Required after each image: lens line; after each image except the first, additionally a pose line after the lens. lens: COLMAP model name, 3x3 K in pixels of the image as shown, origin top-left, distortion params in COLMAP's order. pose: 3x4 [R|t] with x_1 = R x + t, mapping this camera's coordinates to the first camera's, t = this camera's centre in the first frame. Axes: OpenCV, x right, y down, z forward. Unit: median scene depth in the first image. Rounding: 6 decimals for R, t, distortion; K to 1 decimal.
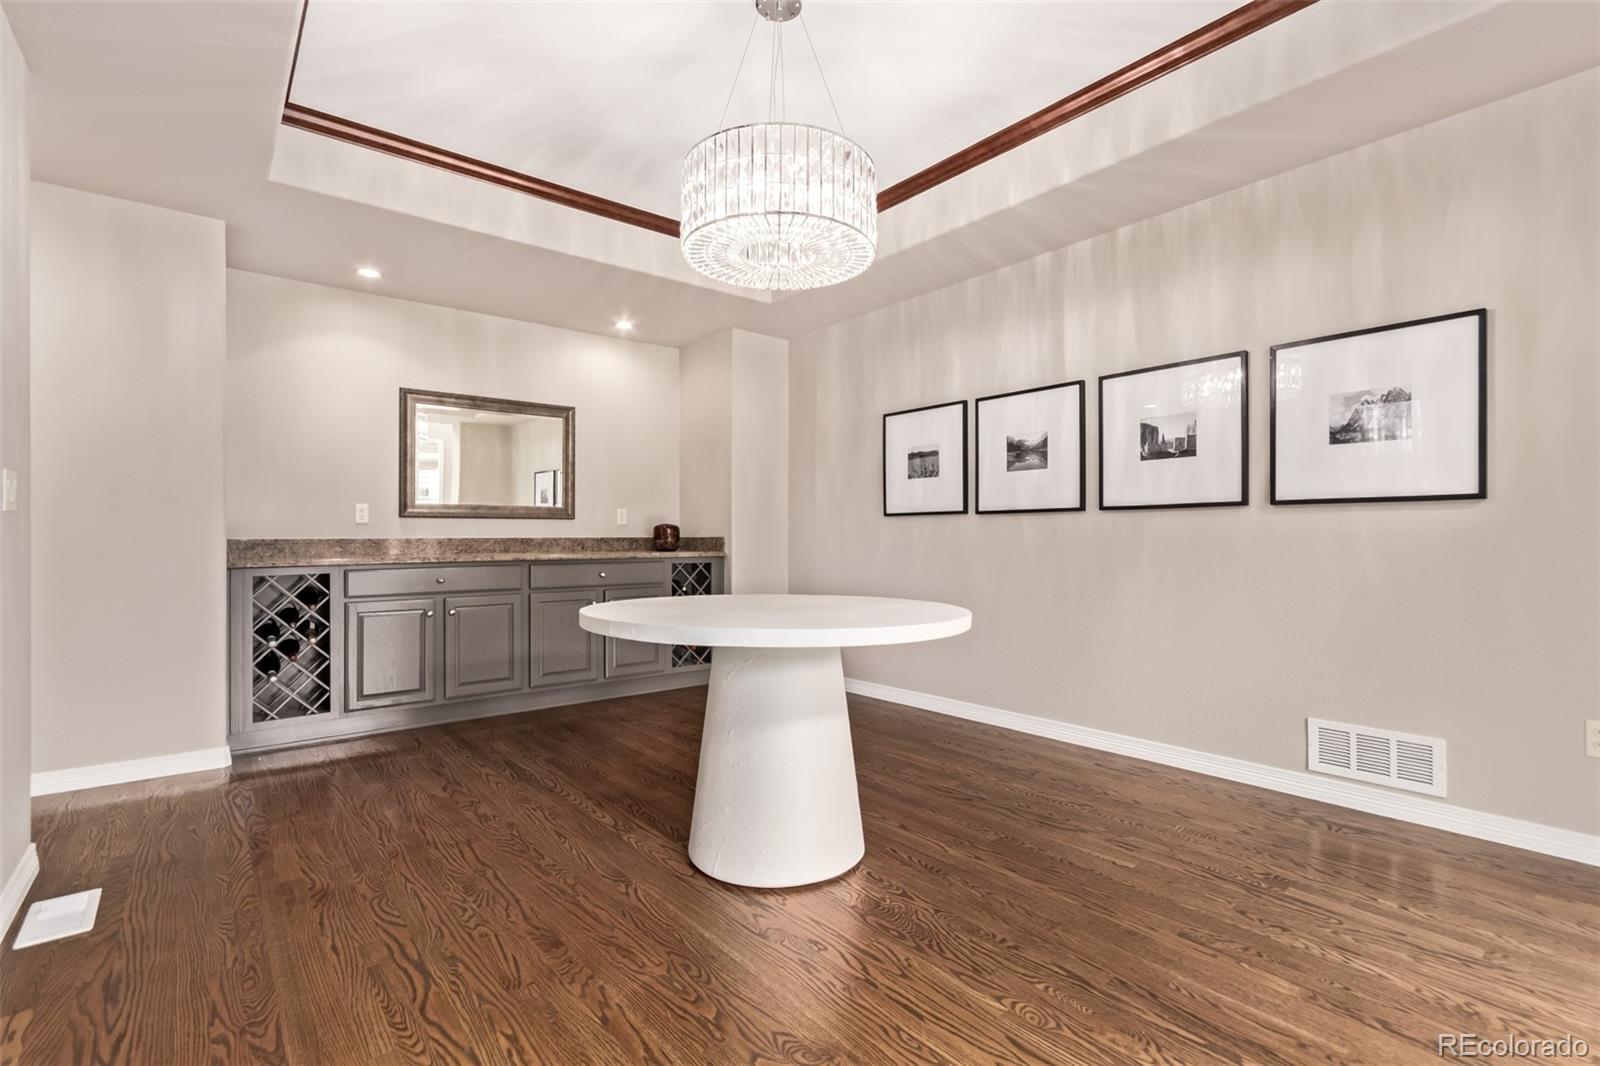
lens RADIAL K [[746.9, 0, 801.0], [0, 746.9, 538.7], [0, 0, 1]] dist [0.004619, 0.001460]
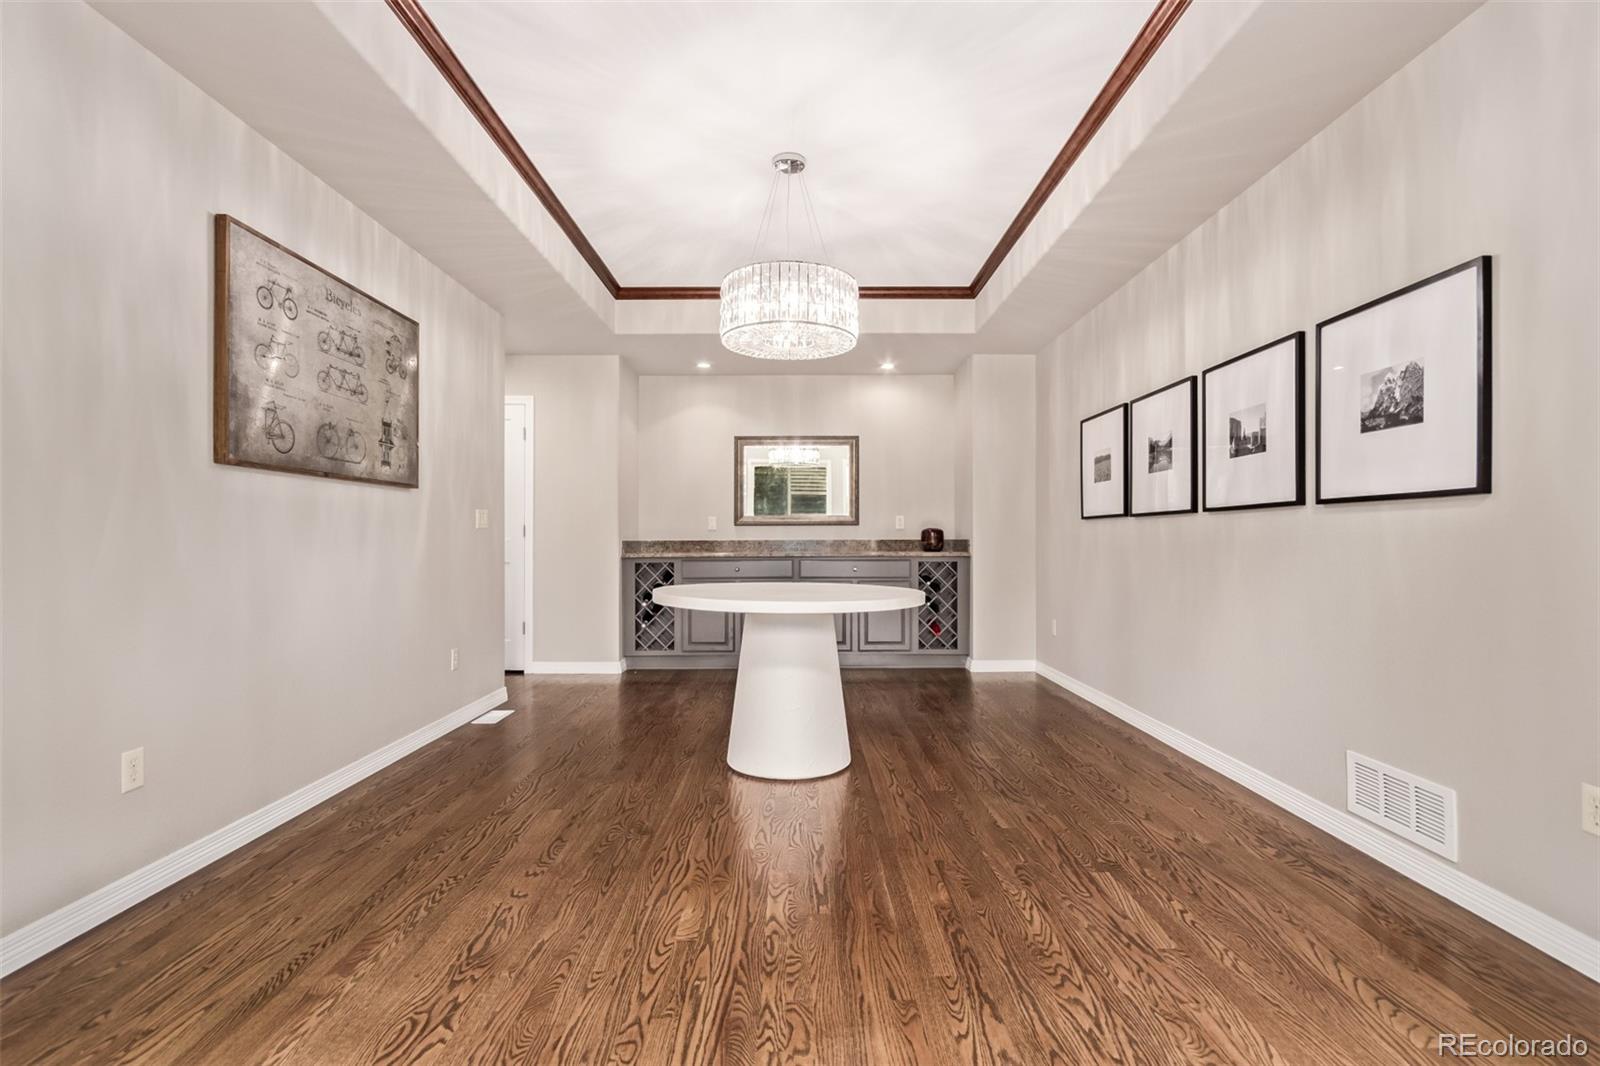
lens RADIAL K [[746.9, 0, 799.4], [0, 746.9, 535.4], [0, 0, 1]] dist [0.004619, 0.001460]
pose [[0.774321, -0.002146, -0.632790, 0.692691], [-0.001780, 0.999983, -0.005568, -0.002329], [0.632791, 0.005438, 0.774304, -0.066910]]
